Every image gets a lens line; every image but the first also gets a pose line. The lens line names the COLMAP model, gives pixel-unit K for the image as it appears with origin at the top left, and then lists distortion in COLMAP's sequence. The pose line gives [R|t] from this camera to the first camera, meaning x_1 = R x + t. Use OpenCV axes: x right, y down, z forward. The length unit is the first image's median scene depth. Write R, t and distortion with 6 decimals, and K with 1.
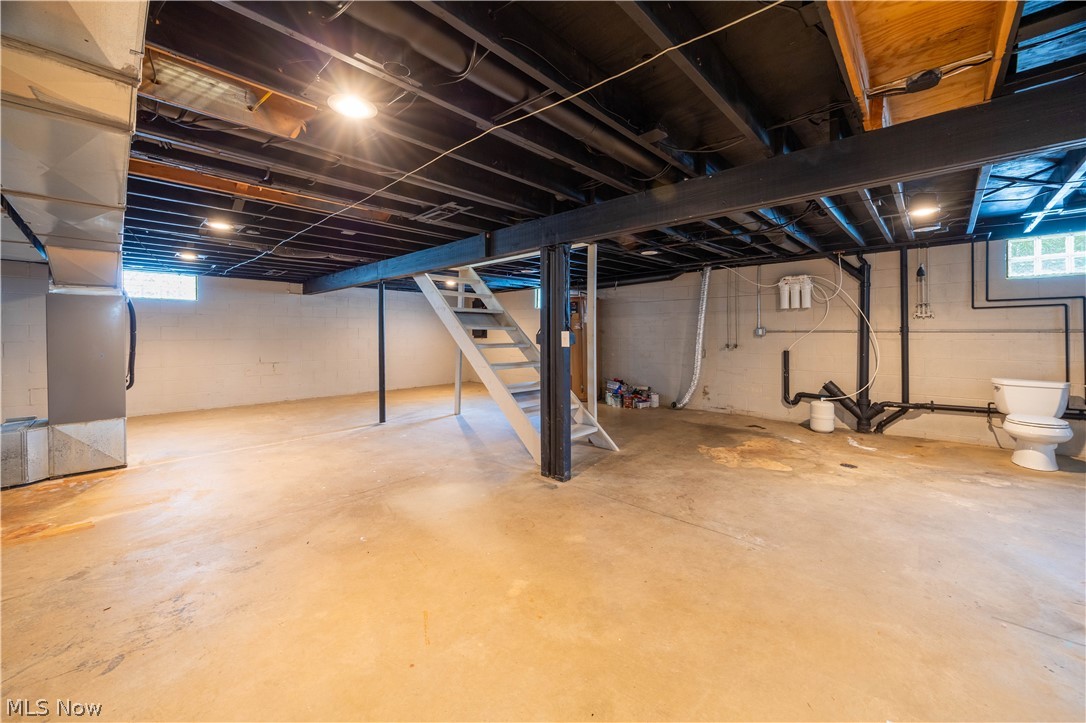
lens RADIAL K [[417.0, 0, 544.6], [0, 417.0, 333.1], [0, 0, 1]] dist [0.000267, 0.000221]
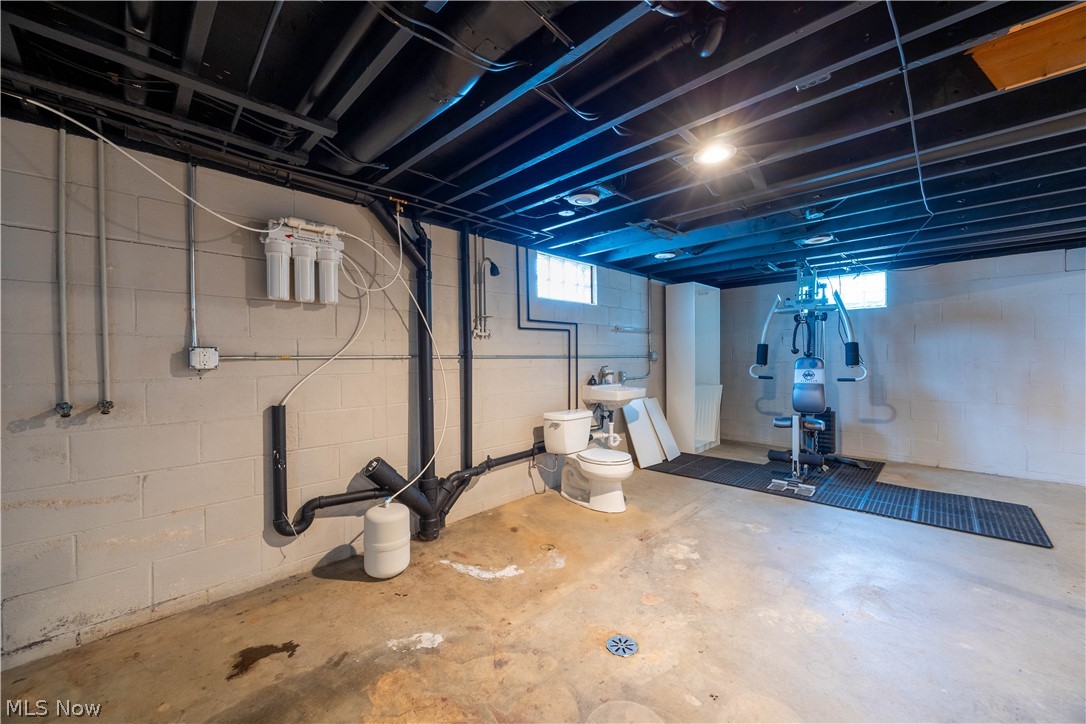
lens RADIAL K [[417.0, 0, 543.3], [0, 417.0, 363.3], [0, 0, 1]] dist [0.000267, 0.000221]
pose [[0.006862, -0.009548, 0.999931, 0.196790], [0.005303, 0.999941, 0.009512, -0.000456], [-0.999962, 0.005238, 0.006912, 0.807882]]
